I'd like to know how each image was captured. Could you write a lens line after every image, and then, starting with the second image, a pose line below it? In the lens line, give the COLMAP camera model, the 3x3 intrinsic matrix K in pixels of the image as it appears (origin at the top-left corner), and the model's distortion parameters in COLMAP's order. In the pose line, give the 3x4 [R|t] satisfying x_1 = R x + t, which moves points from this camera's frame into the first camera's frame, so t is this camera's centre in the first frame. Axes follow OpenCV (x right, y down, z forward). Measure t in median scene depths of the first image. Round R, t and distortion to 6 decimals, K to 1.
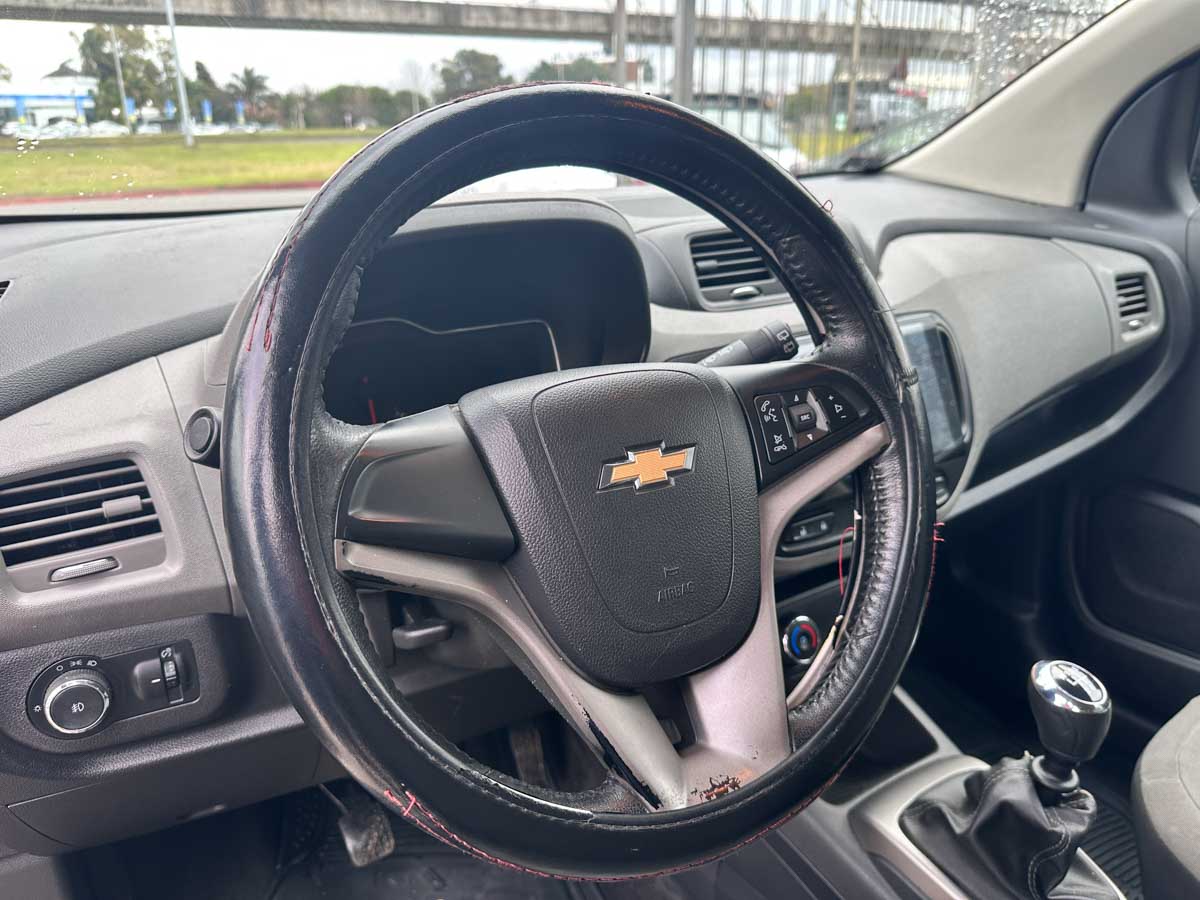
lens RADIAL K [[864.3, 0, 590.7], [0, 864.3, 447.3], [0, 0, 1]] dist [-0.006215, -0.002608]
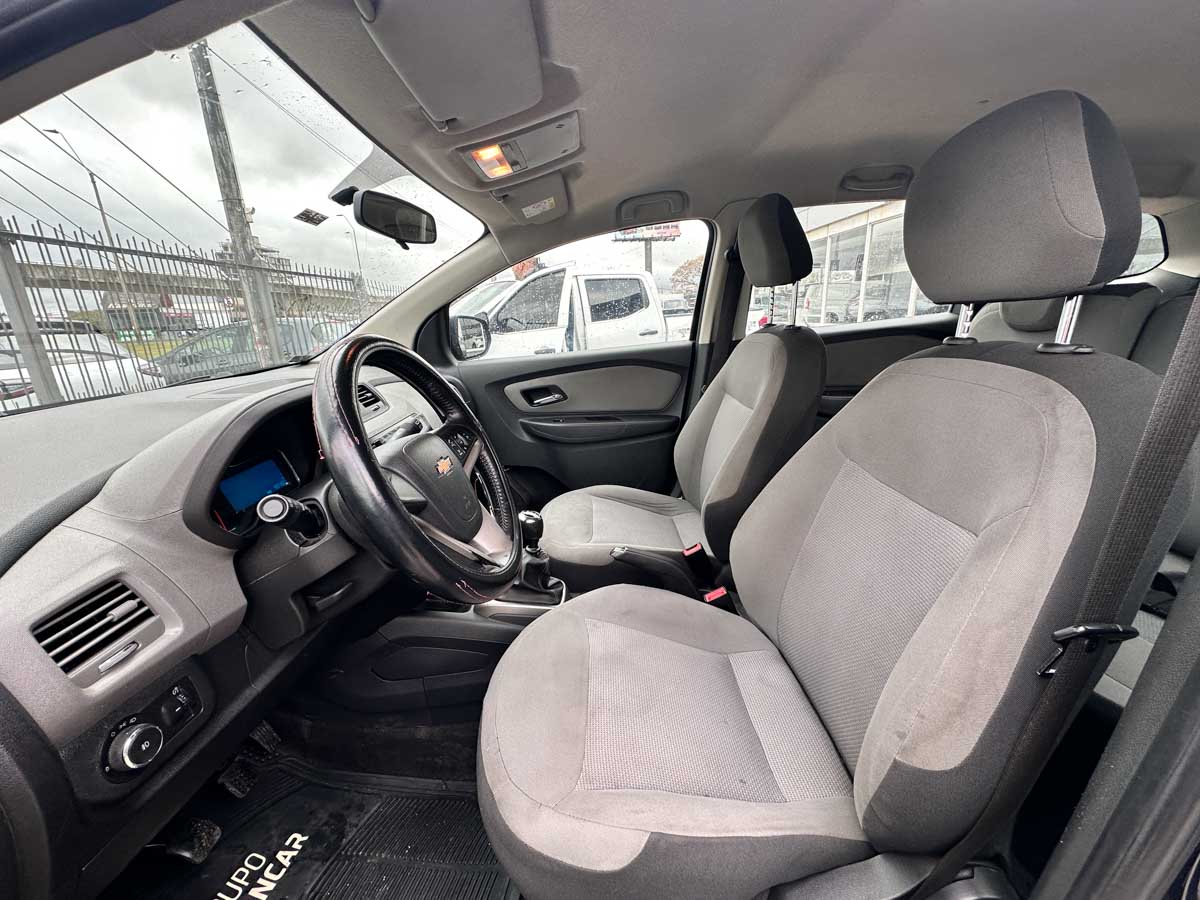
lens RADIAL K [[475.6, 0, 597.5], [0, 475.6, 449.0], [0, 0, 1]] dist [-0.000258, 0.000193]
pose [[0.509023, -0.245525, 0.824993, -0.680733], [0.337415, 0.938662, 0.071168, 0.022740], [-0.791863, 0.242138, 0.560645, -0.188035]]
